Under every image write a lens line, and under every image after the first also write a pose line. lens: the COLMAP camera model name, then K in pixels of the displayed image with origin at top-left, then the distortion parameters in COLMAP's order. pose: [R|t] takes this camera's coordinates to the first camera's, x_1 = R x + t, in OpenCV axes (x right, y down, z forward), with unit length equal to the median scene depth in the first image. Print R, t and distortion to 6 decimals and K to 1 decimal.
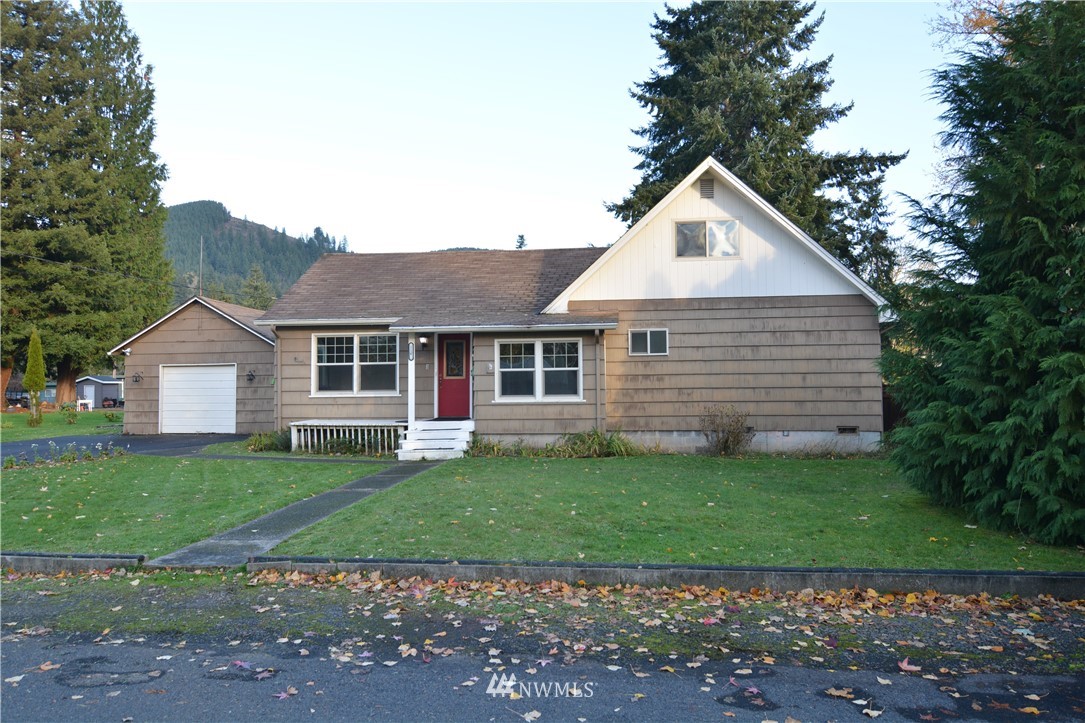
lens RADIAL K [[730.2, 0, 544.7], [0, 730.2, 362.7], [0, 0, 1]] dist [-0.005058, -0.004180]
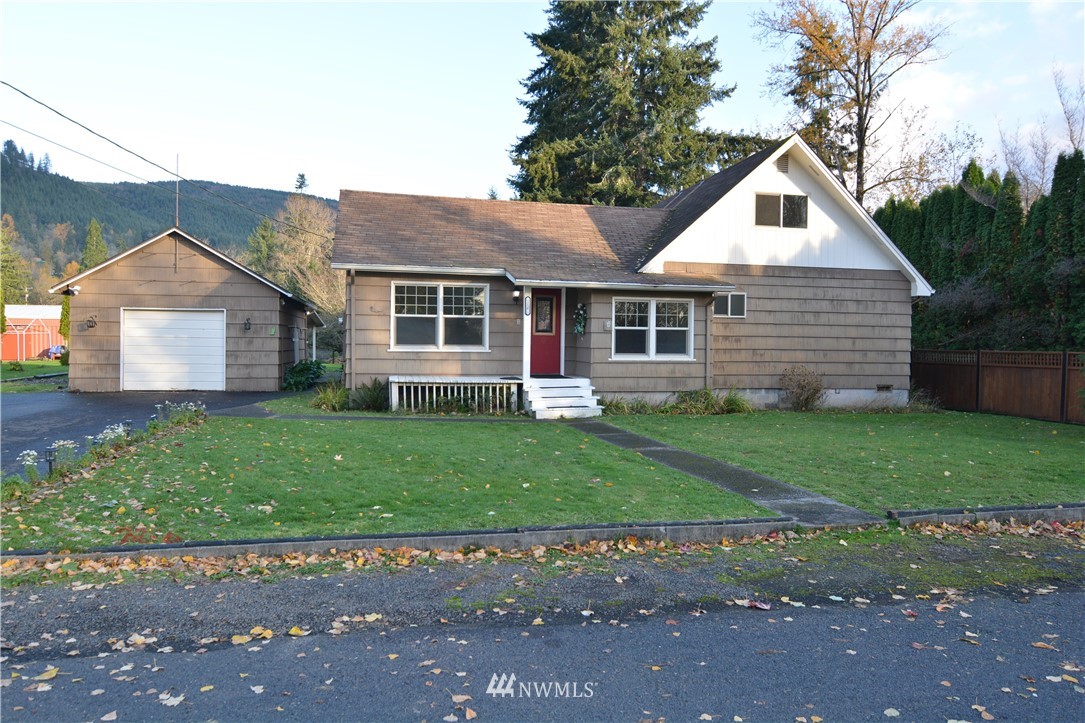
lens RADIAL K [[742.6, 0, 542.5], [0, 742.6, 361.5], [0, 0, 1]] dist [-0.004895, -0.004931]
pose [[0.946456, 0.013037, 0.322570, -0.462688], [-0.032068, 0.998039, 0.053754, 0.004347], [-0.321237, -0.061220, 0.945018, 0.067152]]
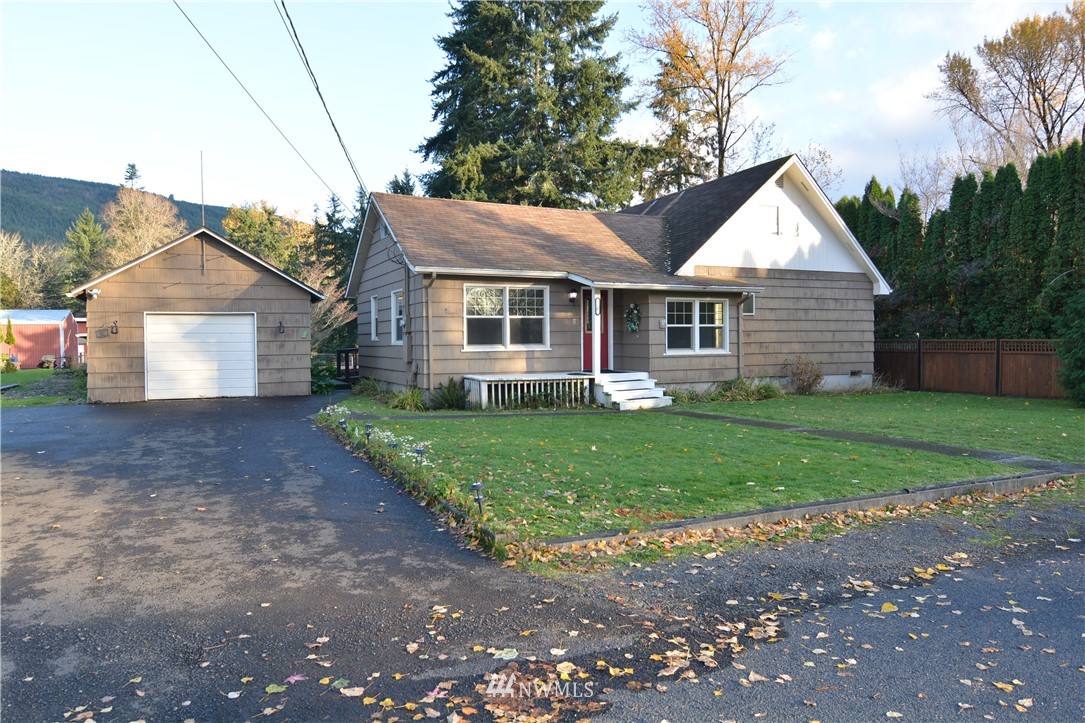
lens RADIAL K [[730.2, 0, 544.7], [0, 730.2, 362.7], [0, 0, 1]] dist [-0.005058, -0.004180]
pose [[0.850822, -0.013320, 0.525285, -0.766449], [-0.018150, 0.998337, 0.054713, 0.008696], [-0.525140, -0.056085, 0.849166, 0.151740]]
